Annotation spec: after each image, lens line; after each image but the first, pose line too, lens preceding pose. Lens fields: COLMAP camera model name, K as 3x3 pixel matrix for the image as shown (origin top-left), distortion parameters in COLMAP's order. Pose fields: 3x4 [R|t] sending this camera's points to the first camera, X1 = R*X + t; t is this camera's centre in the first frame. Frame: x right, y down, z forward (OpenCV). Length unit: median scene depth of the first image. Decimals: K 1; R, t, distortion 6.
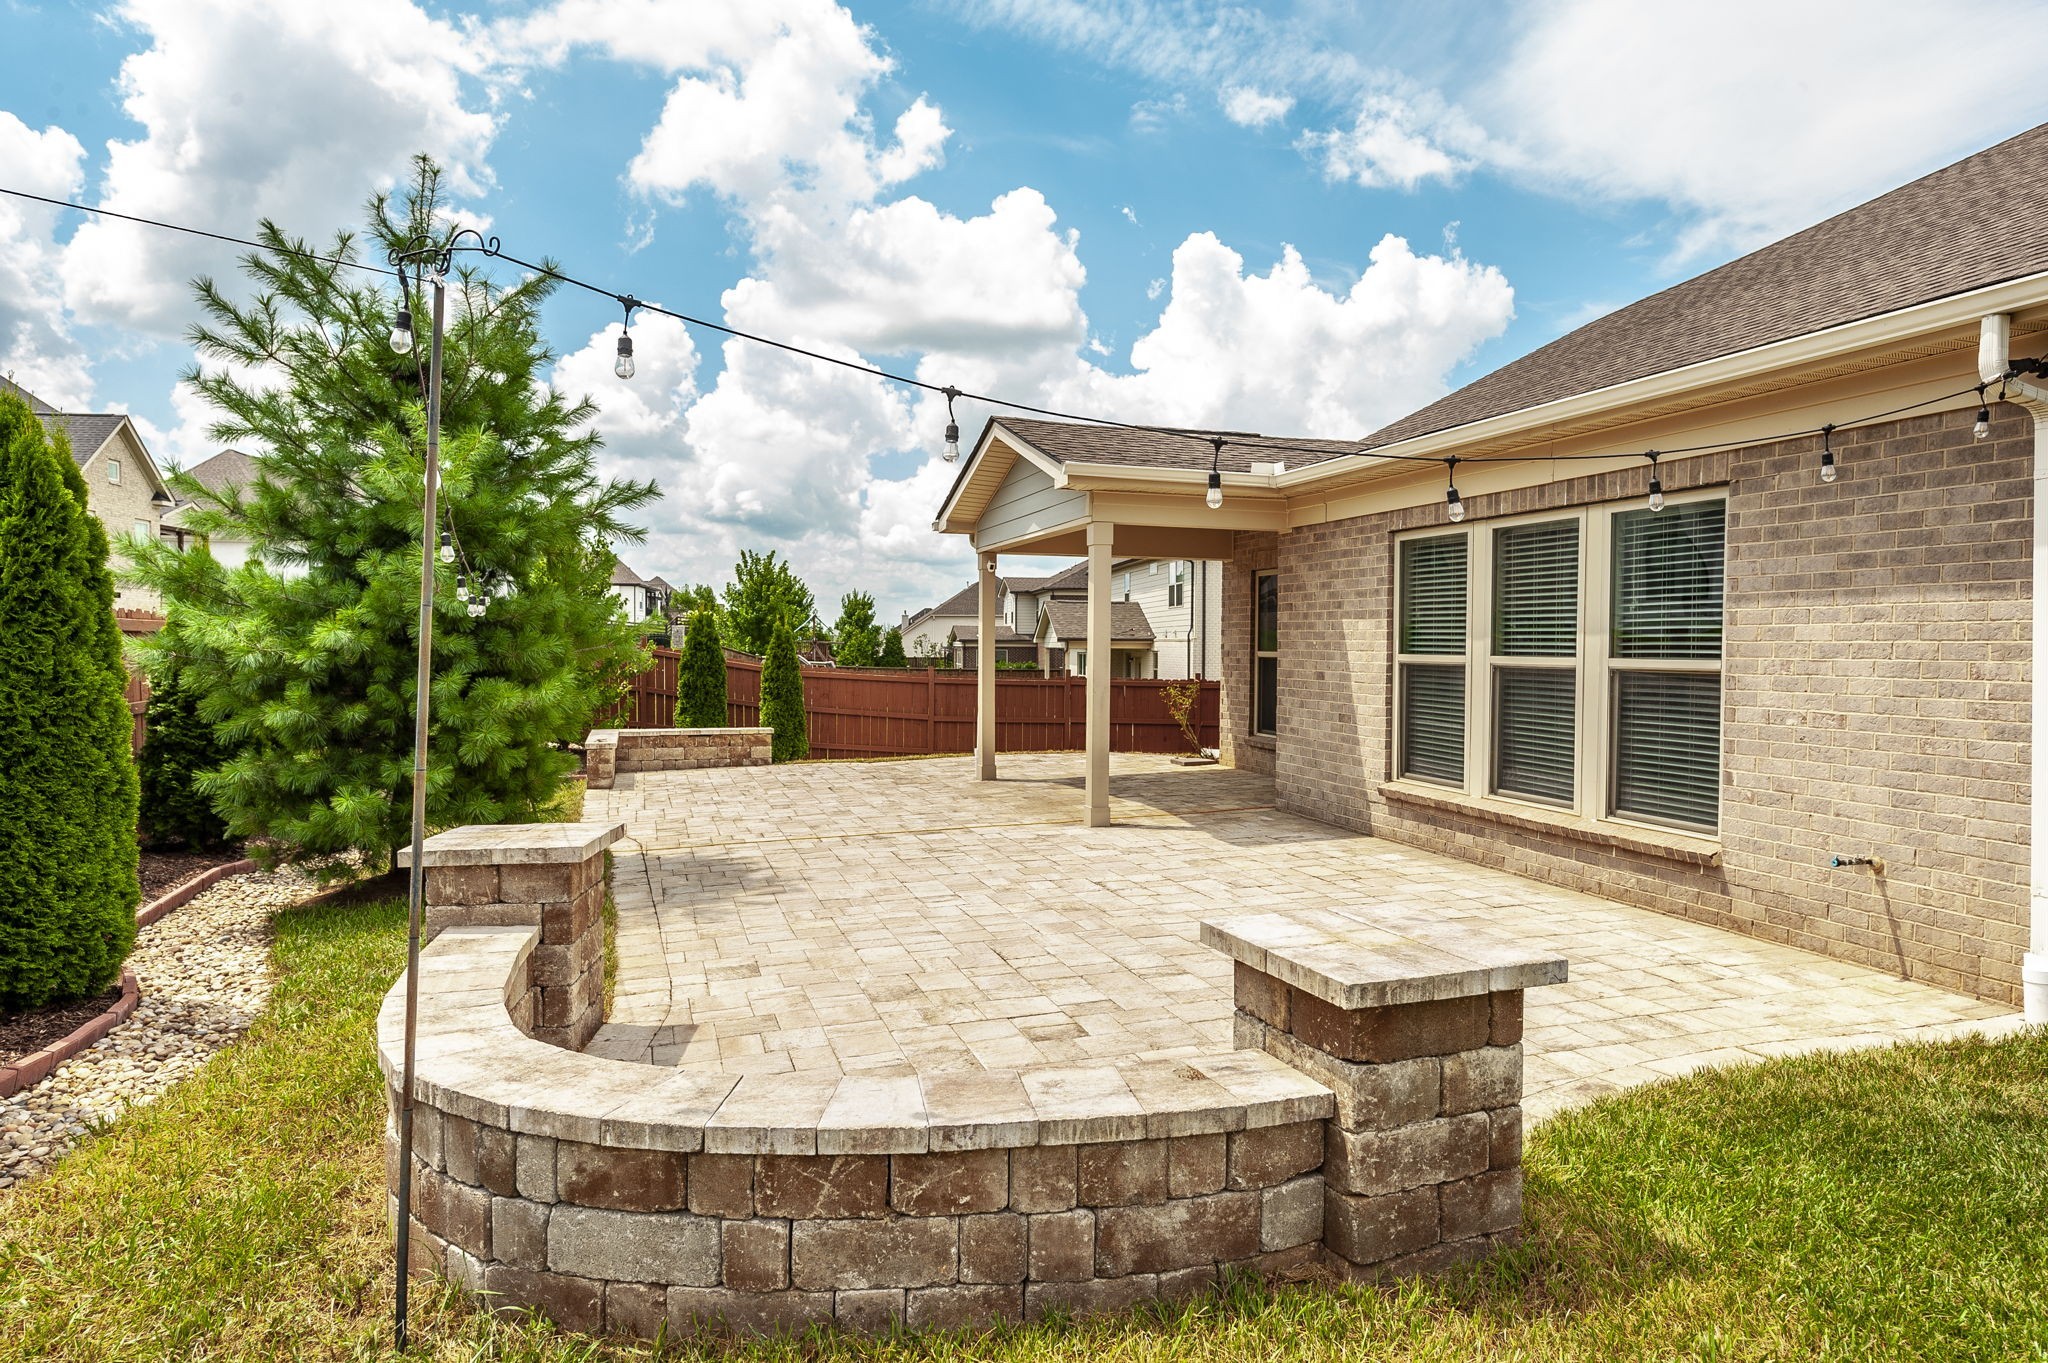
lens RADIAL K [[1228.9, 0, 1015.1], [0, 1228.9, 678.0], [0, 0, 1]] dist [0.021190, -0.002898]
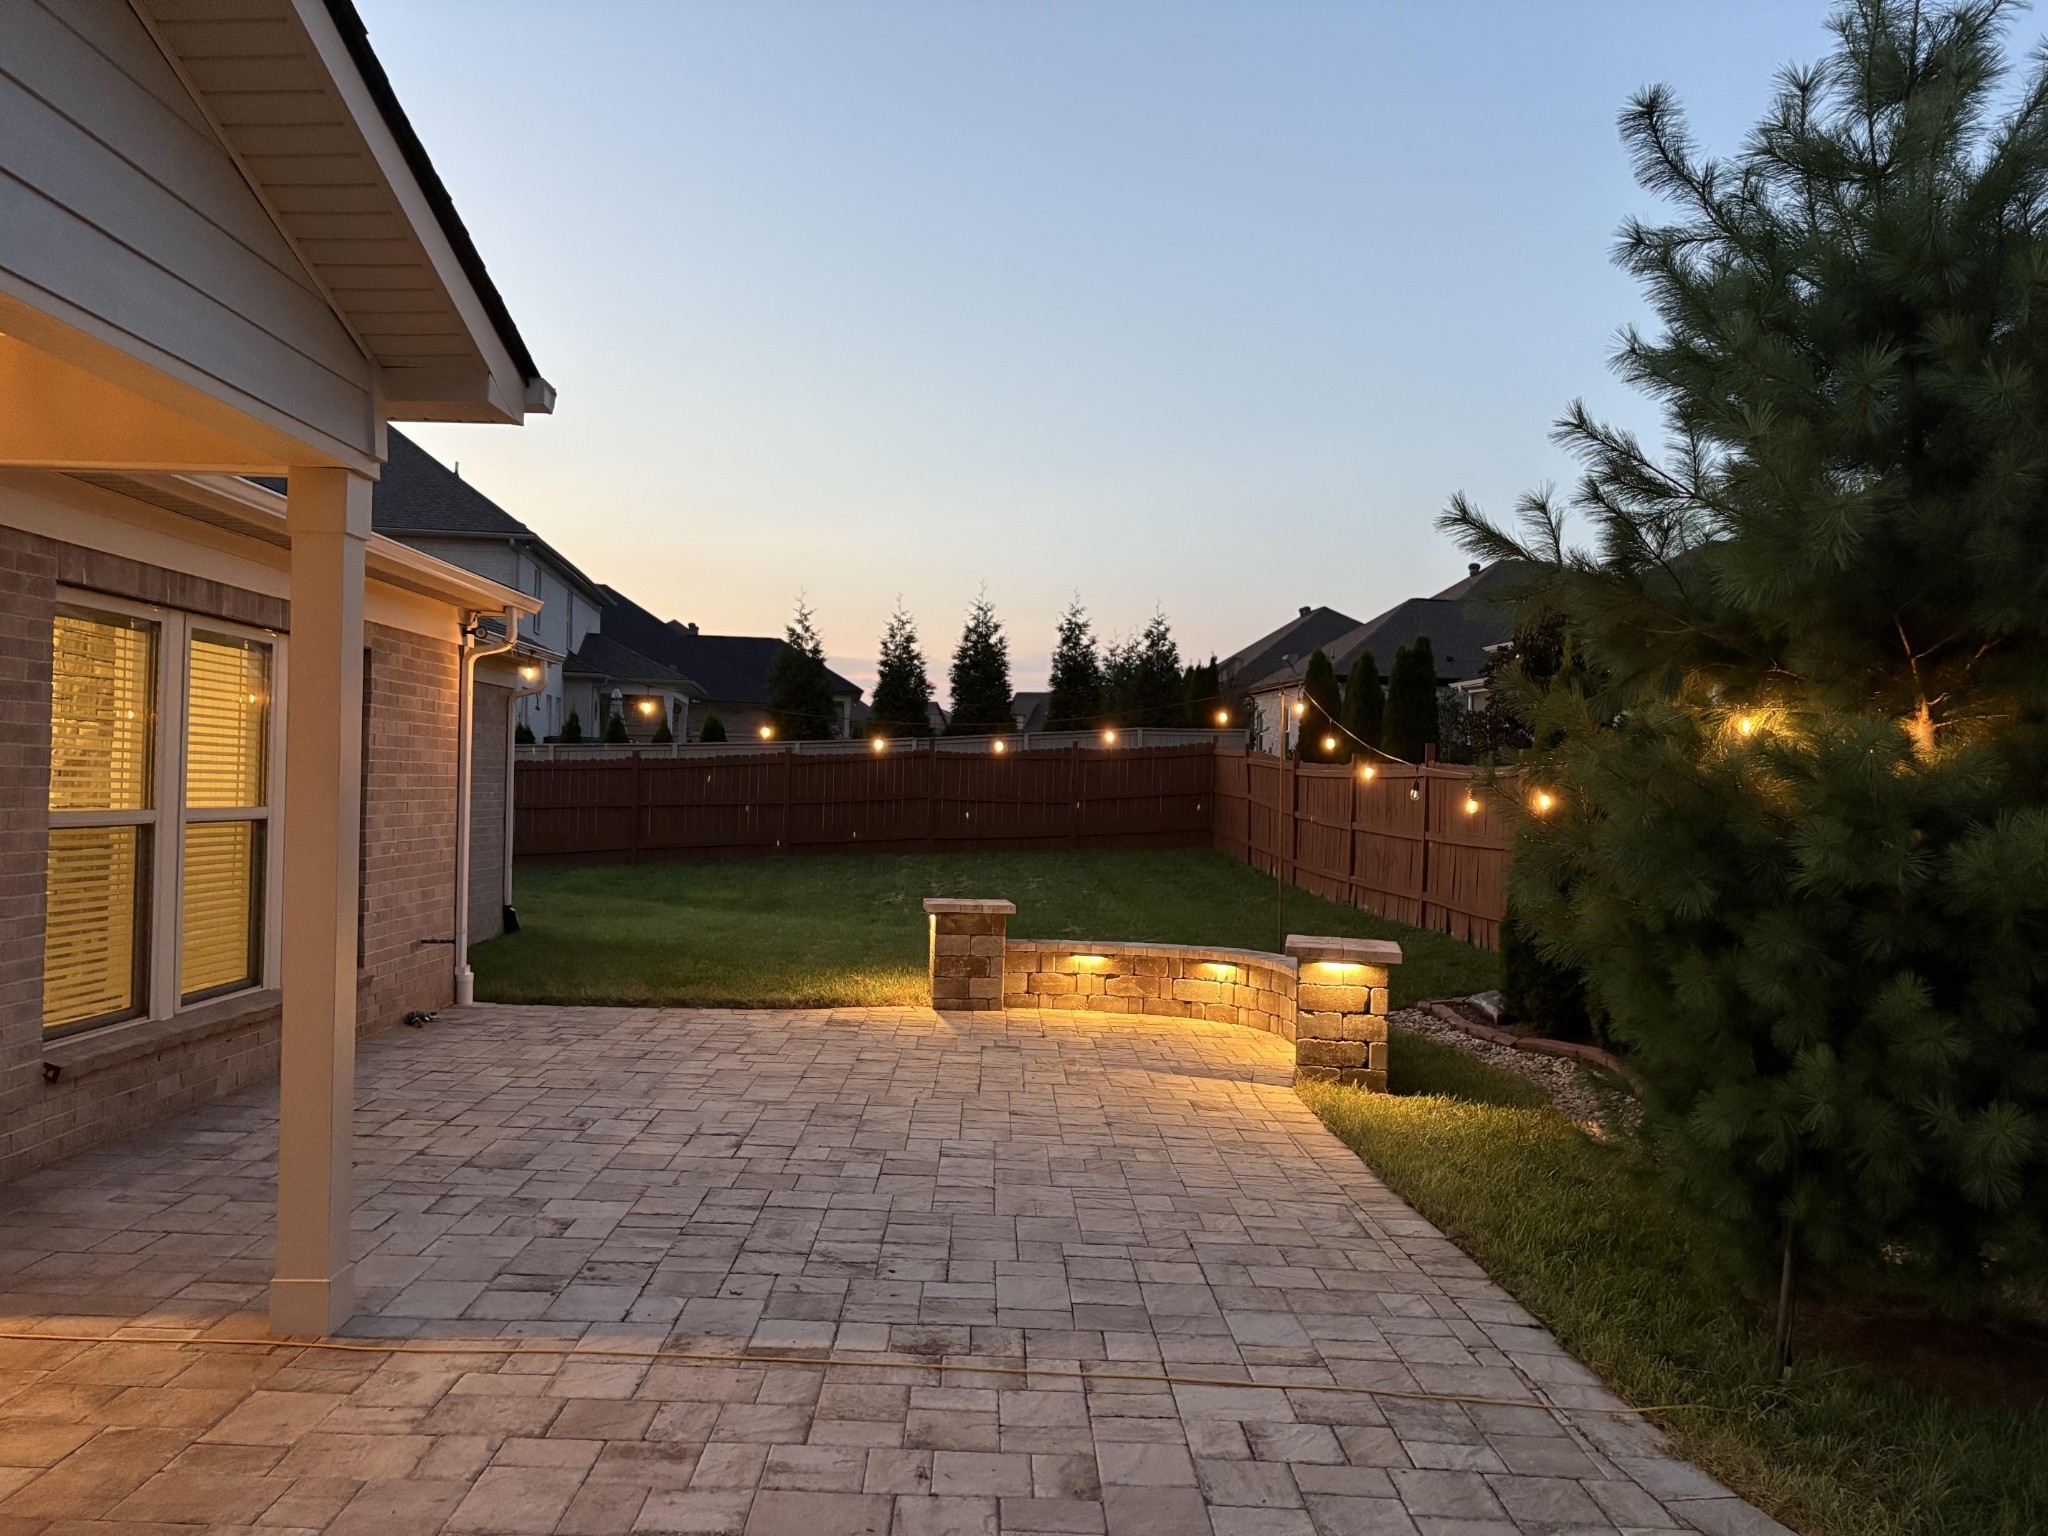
lens RADIAL K [[1477.3, 0, 1024.0], [0, 1477.3, 768.0], [0, 0, 1]] dist [0.109383, -0.001445]
pose [[-0.964251, -0.027973, 0.263509, -0.414222], [-0.024703, 0.999571, 0.015713, -0.091887], [-0.263836, 0.008642, -0.964529, 2.375938]]
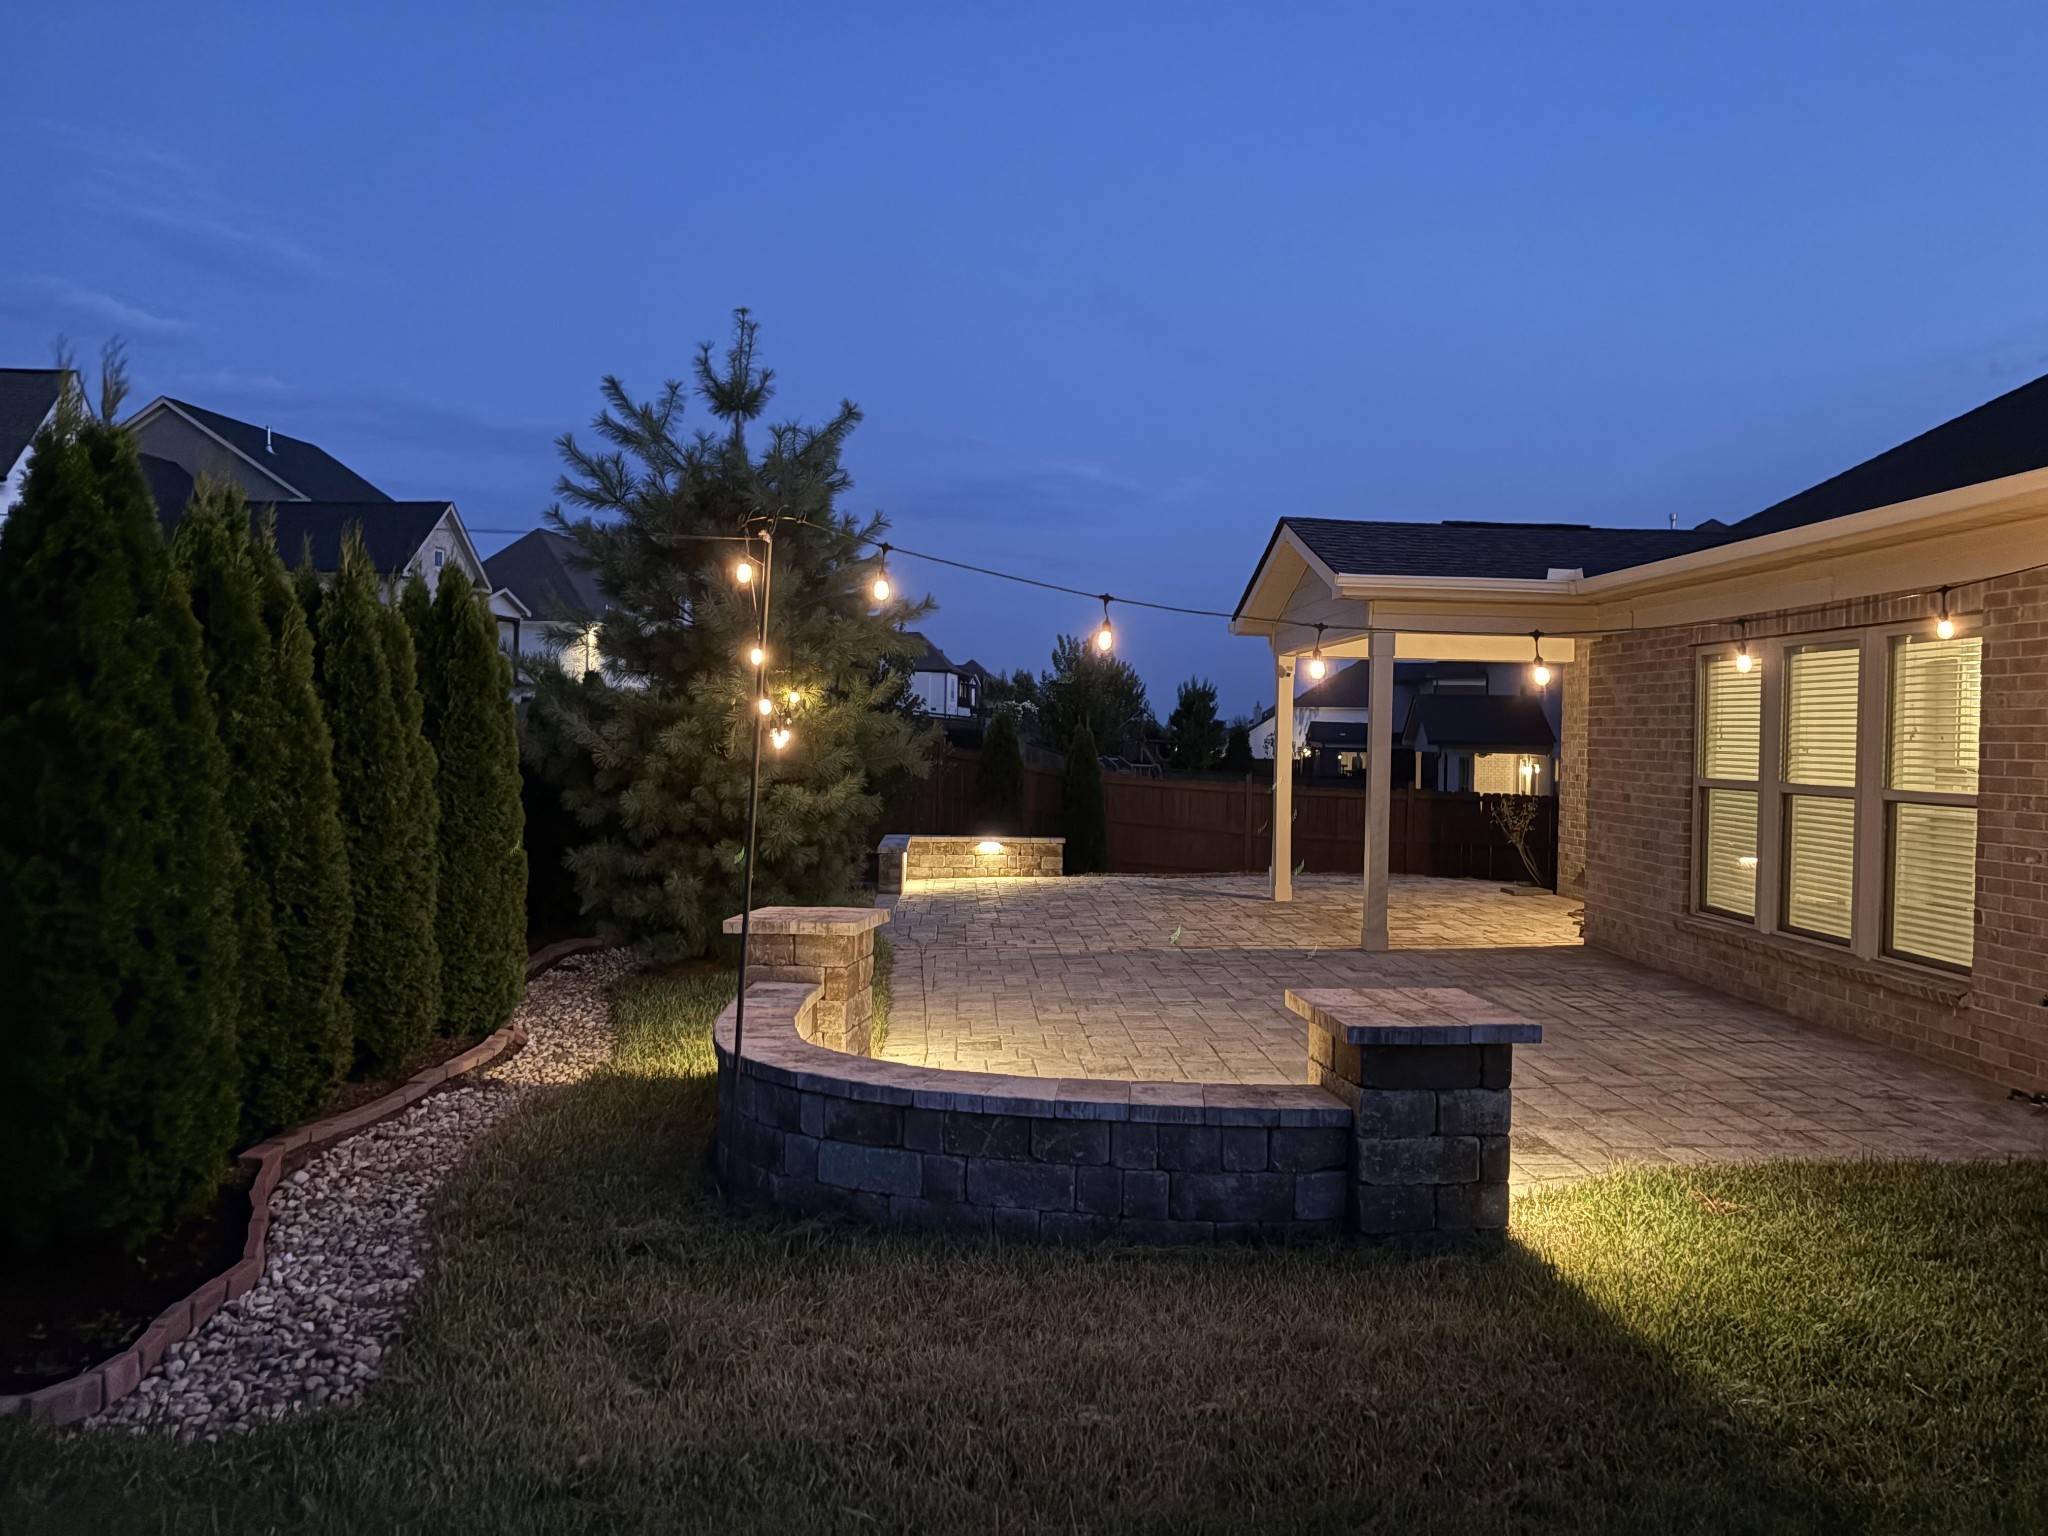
lens RADIAL K [[1477.3, 0, 1024.0], [0, 1477.3, 768.0], [0, 0, 1]] dist [0.109383, -0.001445]
pose [[0.969821, 0.016168, -0.243283, 0.181402], [-0.018506, 0.999802, -0.007326, -0.016376], [0.243117, 0.011607, 0.969928, -0.429063]]
